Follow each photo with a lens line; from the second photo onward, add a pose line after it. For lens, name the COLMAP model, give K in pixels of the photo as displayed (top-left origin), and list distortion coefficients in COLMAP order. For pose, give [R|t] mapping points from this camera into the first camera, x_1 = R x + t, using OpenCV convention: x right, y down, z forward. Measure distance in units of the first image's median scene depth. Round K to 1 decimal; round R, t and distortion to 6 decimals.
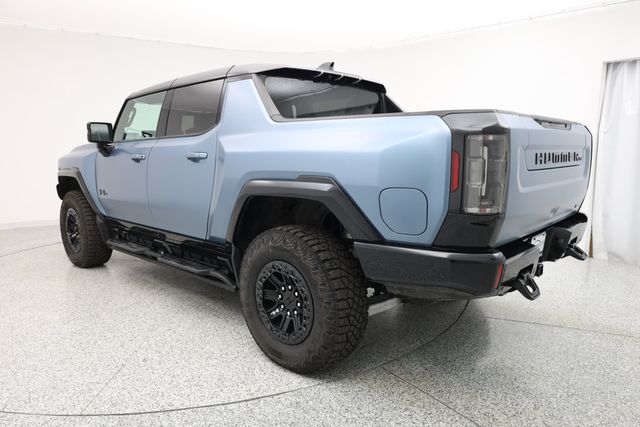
lens RADIAL K [[443.3, 0, 320.0], [0, 443.3, 213.5], [0, 0, 1]] dist [-0.007632, -0.002274]
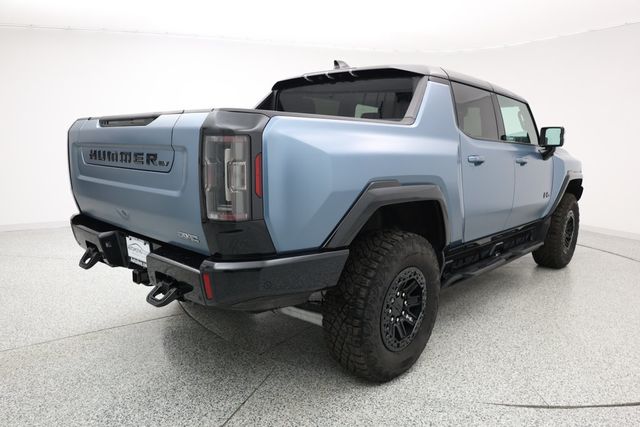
lens RADIAL K [[443.3, 0, 320.0], [0, 443.3, 213.5], [0, 0, 1]] dist [-0.007632, -0.002274]
pose [[-0.013190, 0.155550, -0.987740, 1.418221], [-0.166766, 0.973648, 0.155558, -0.217512], [0.985908, 0.166774, 0.013098, 1.369319]]
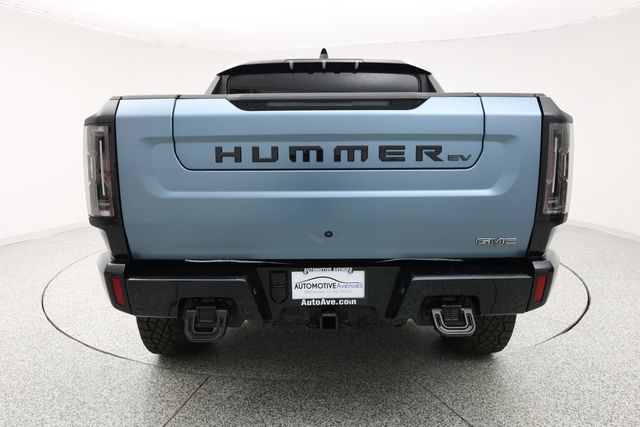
lens RADIAL K [[443.3, 0, 320.0], [0, 443.3, 213.5], [0, 0, 1]] dist [-0.007632, -0.002274]
pose [[0.666575, 0.103170, -0.738264, 0.984710], [-0.099424, 0.993832, 0.049115, -0.070264], [0.738778, 0.040662, 0.672721, 0.541140]]
